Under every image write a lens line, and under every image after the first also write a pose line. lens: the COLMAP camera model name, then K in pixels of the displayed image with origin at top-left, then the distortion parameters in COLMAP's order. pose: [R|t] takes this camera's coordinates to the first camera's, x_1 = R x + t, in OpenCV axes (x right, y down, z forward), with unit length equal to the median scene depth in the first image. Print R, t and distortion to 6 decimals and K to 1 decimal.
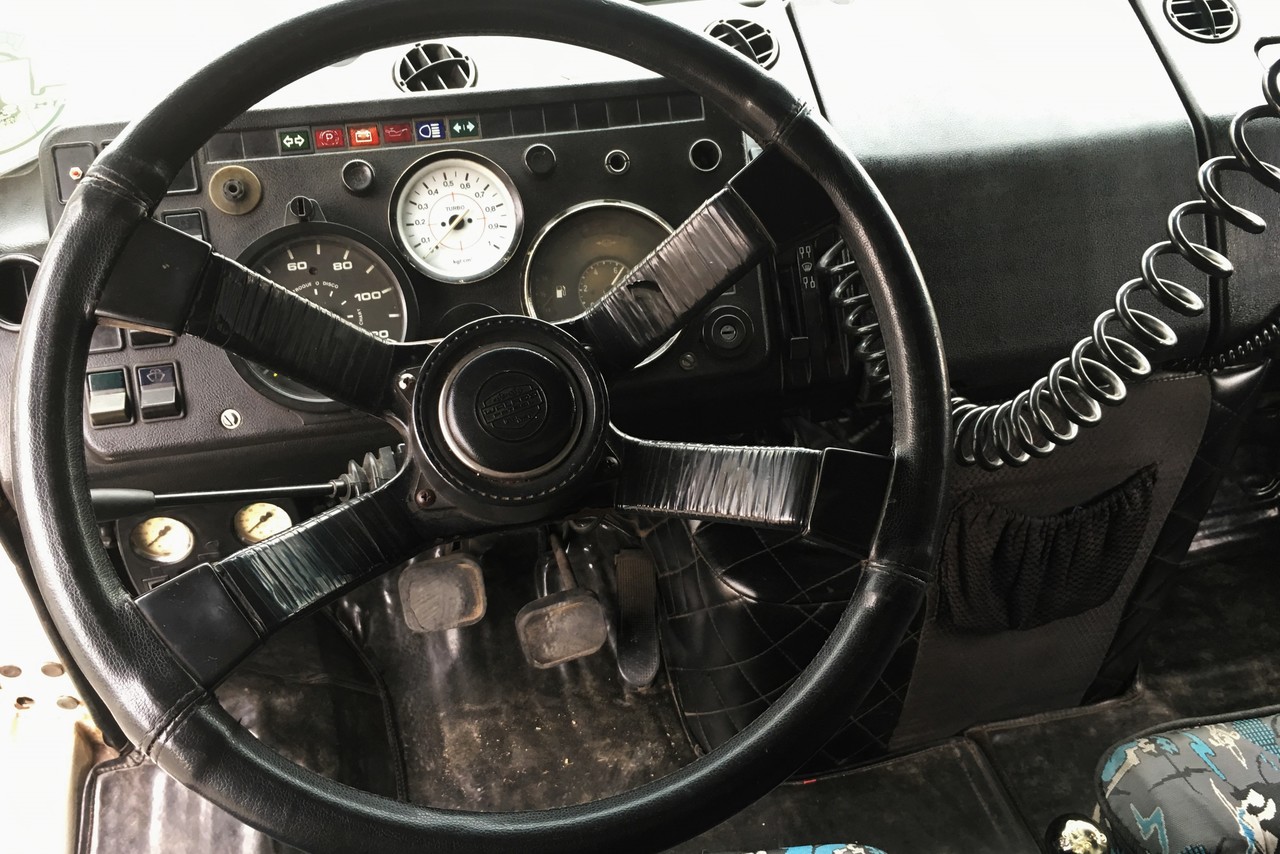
lens RADIAL K [[1101.4, 0, 636.0], [0, 1101.4, 424.0], [0, 0, 1]] dist [0.033346, -0.066027]
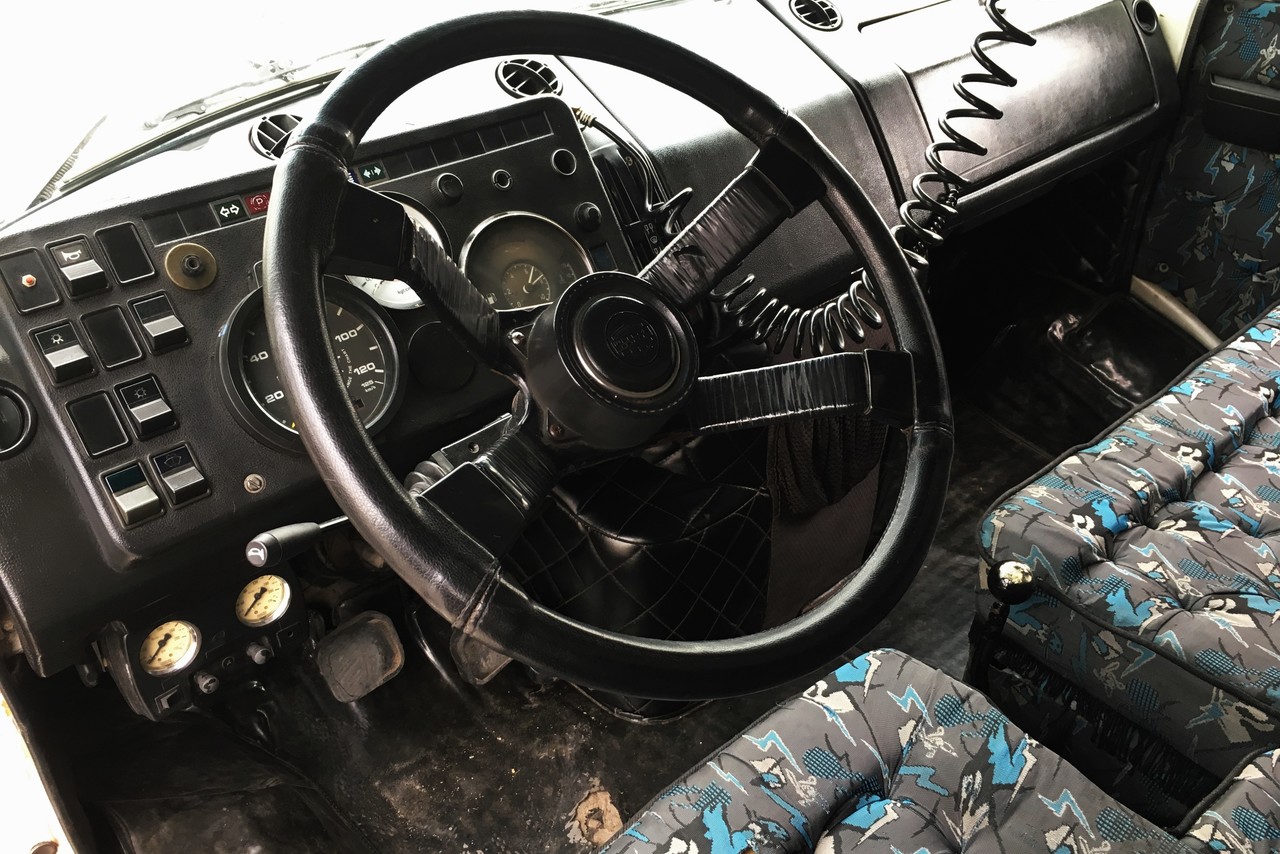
lens RADIAL K [[1101.4, 0, 641.7], [0, 1101.4, 423.8], [0, 0, 1]] dist [0.033346, -0.066027]
pose [[0.856696, -0.276323, 0.435567, -0.471851], [0.312626, 0.949796, -0.012341, 0.064408], [-0.410289, 0.146742, 0.900072, -0.056590]]
